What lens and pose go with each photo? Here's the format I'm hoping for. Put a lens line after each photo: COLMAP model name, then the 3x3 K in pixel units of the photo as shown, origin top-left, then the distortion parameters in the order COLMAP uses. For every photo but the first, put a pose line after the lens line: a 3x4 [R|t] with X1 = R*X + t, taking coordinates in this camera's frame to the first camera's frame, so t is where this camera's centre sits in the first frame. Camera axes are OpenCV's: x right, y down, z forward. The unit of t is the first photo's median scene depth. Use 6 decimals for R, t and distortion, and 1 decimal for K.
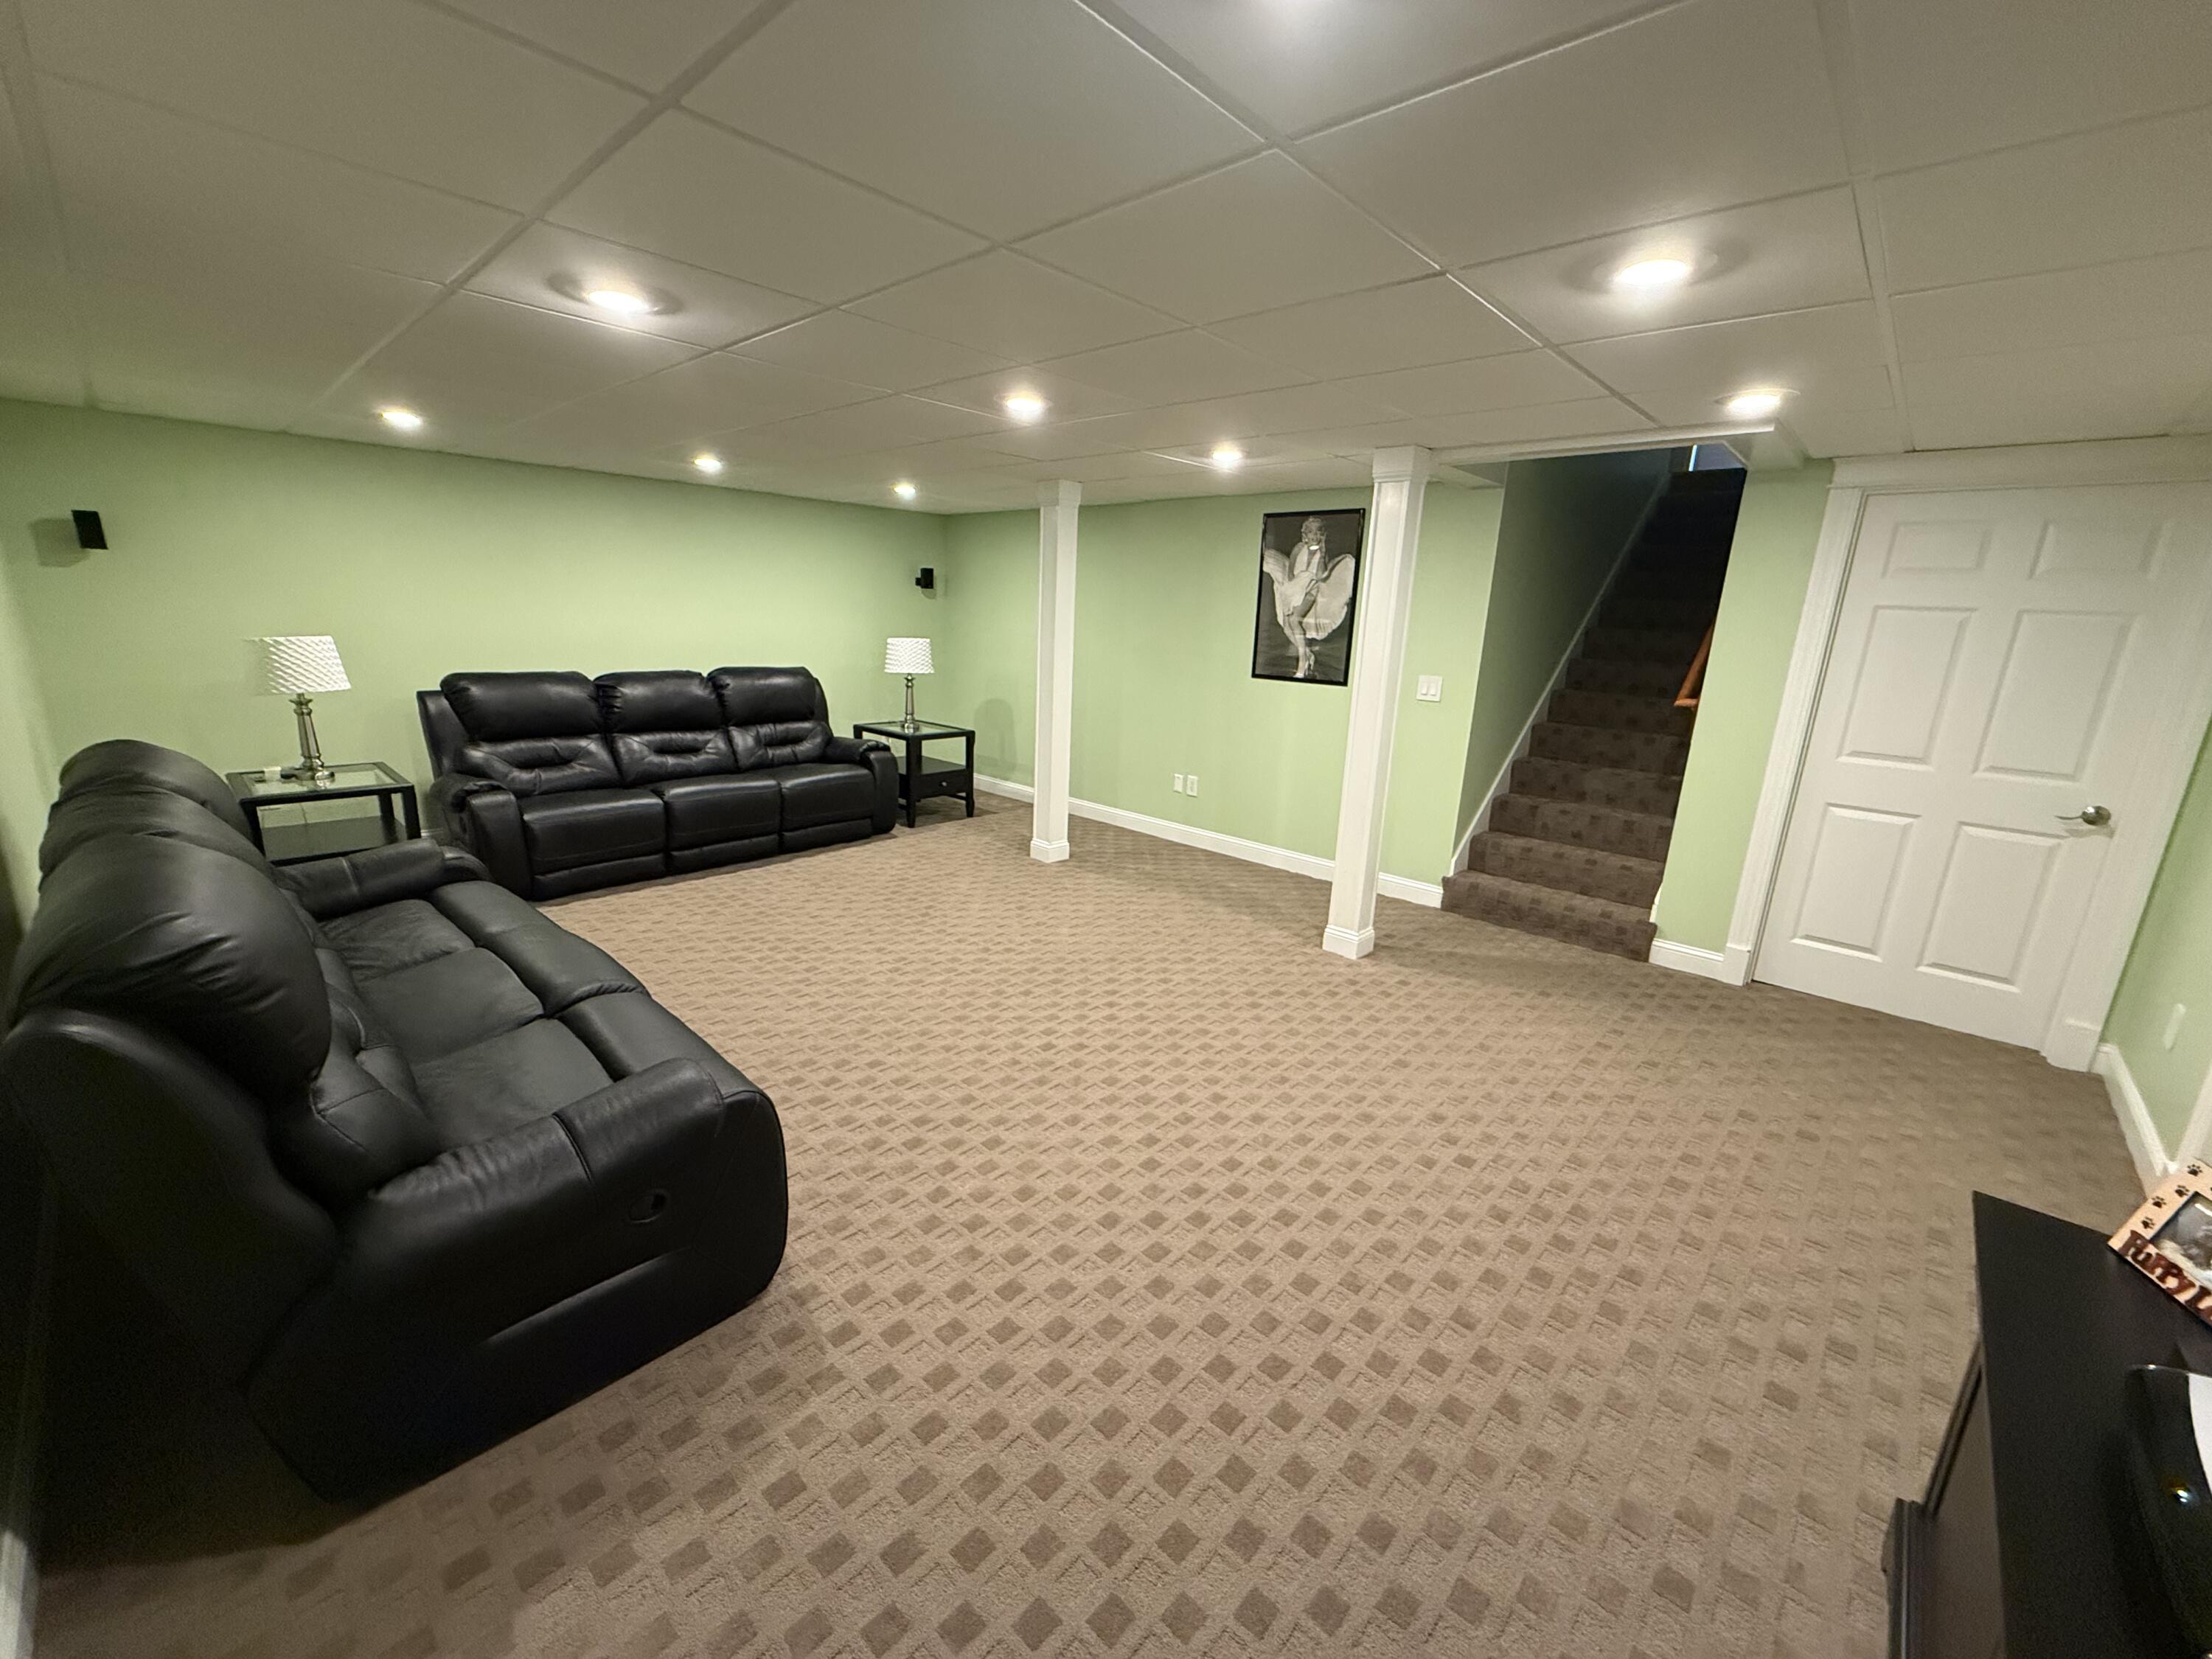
lens RADIAL K [[876.2, 0, 1114.2], [0, 876.2, 818.7], [0, 0, 1]] dist [0.000451, 0.000001]
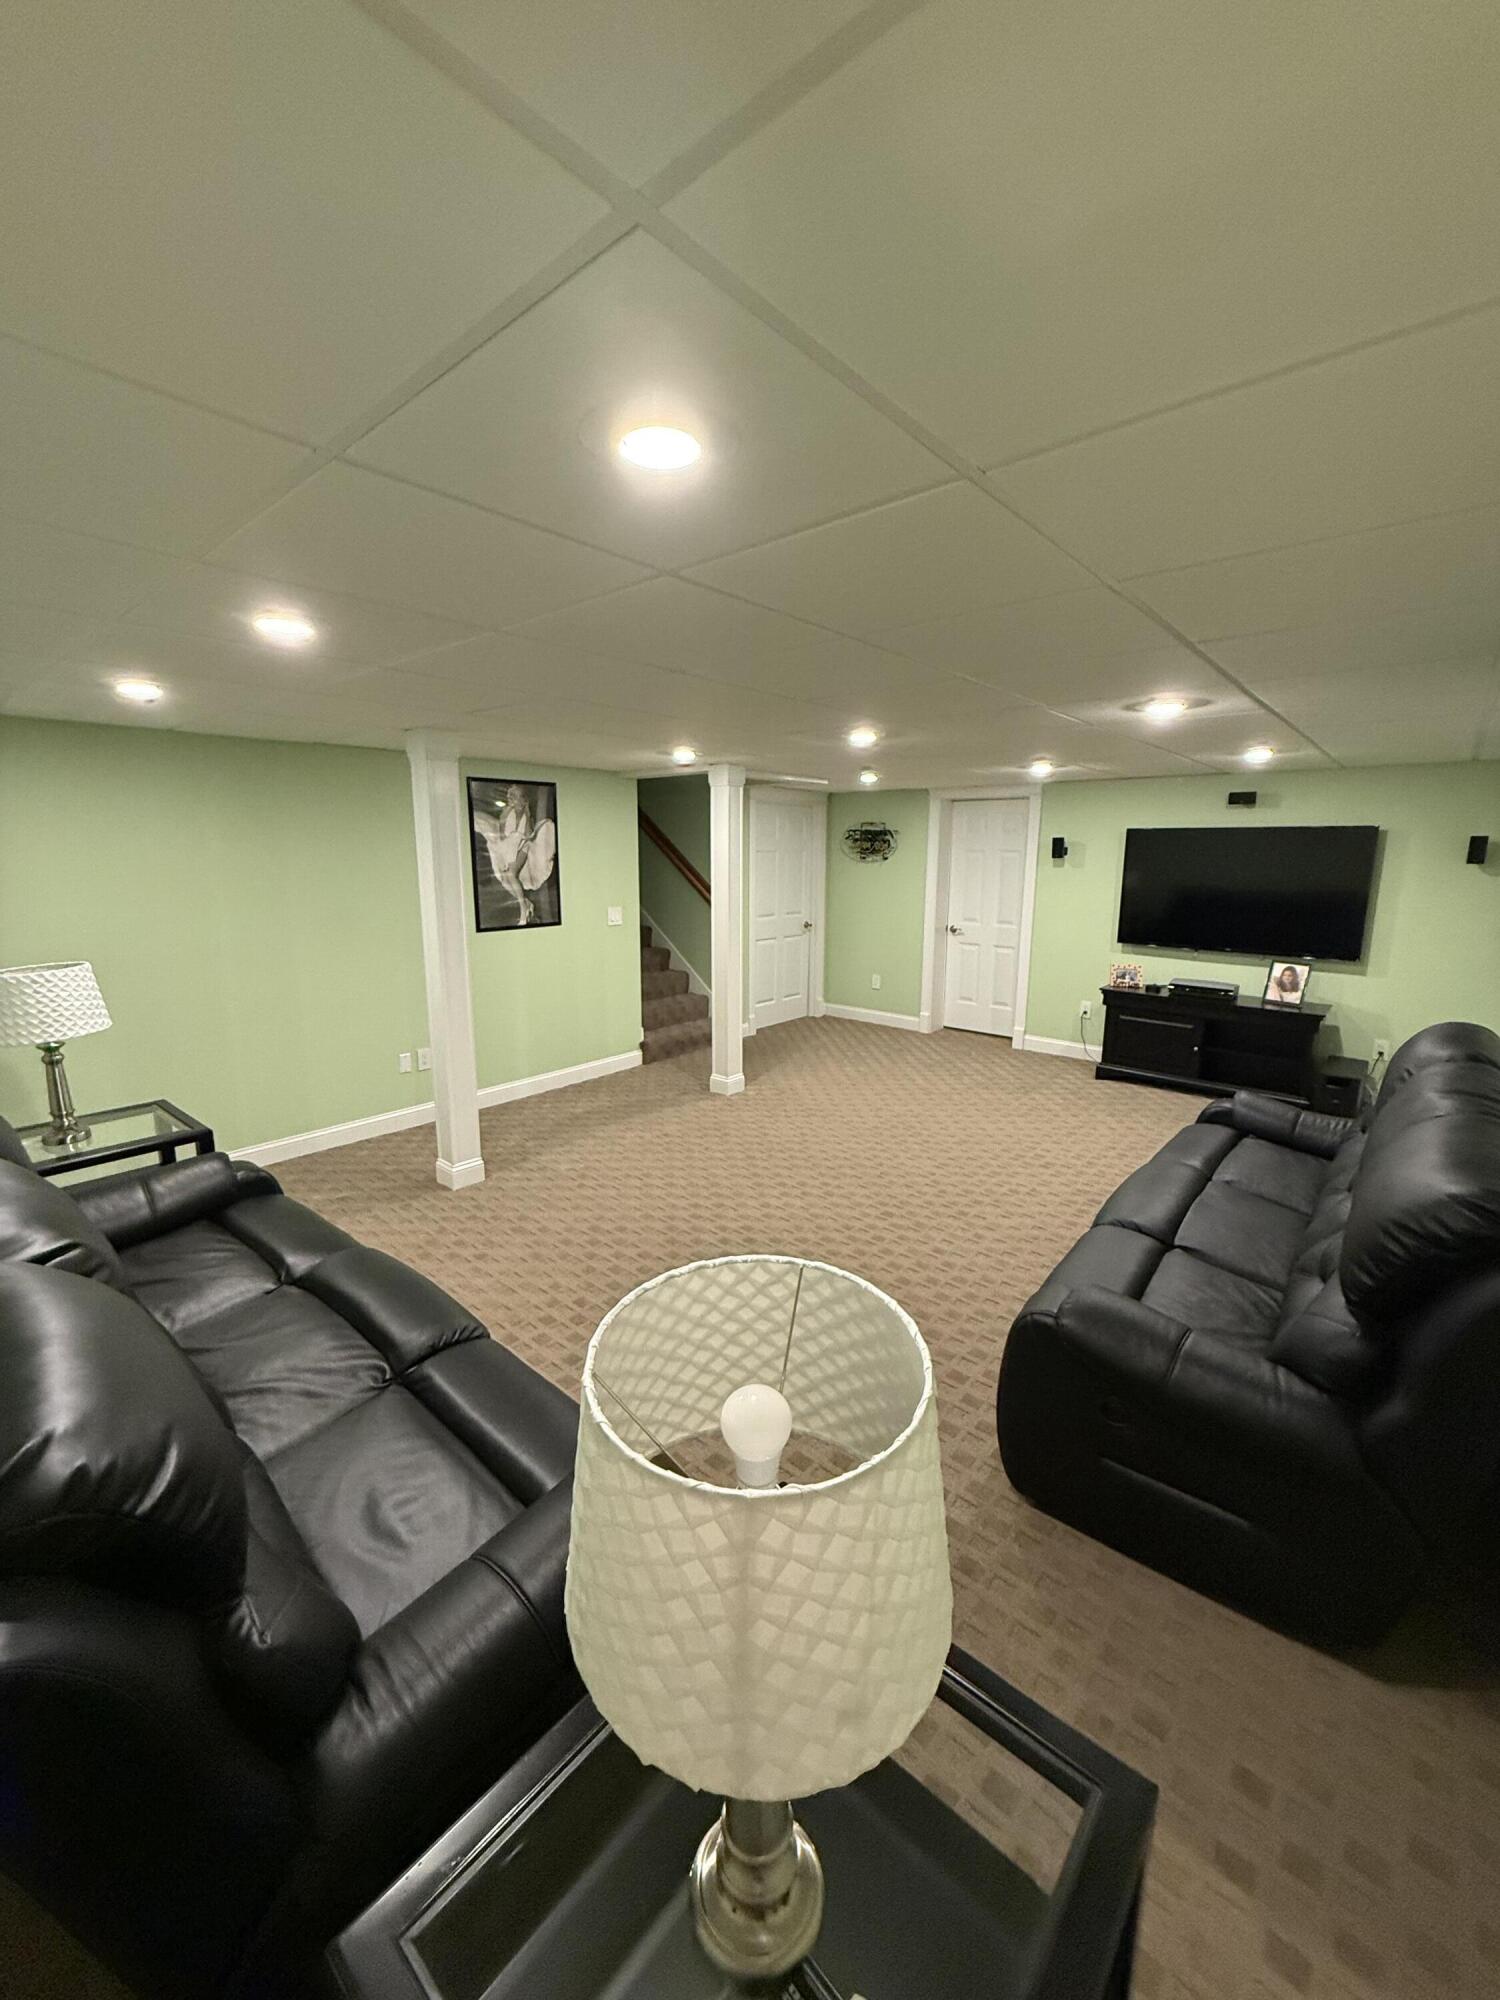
lens RADIAL K [[792.2, 0, 757.2], [0, 792.2, 1003.5], [0, 0, 1]] dist [0.000451, 0.000001]
pose [[-0.031513, -0.220480, 0.974882, -0.830515], [0.241294, 0.944839, 0.221485, -0.221678], [-0.969940, 0.242213, 0.023426, 0.717953]]
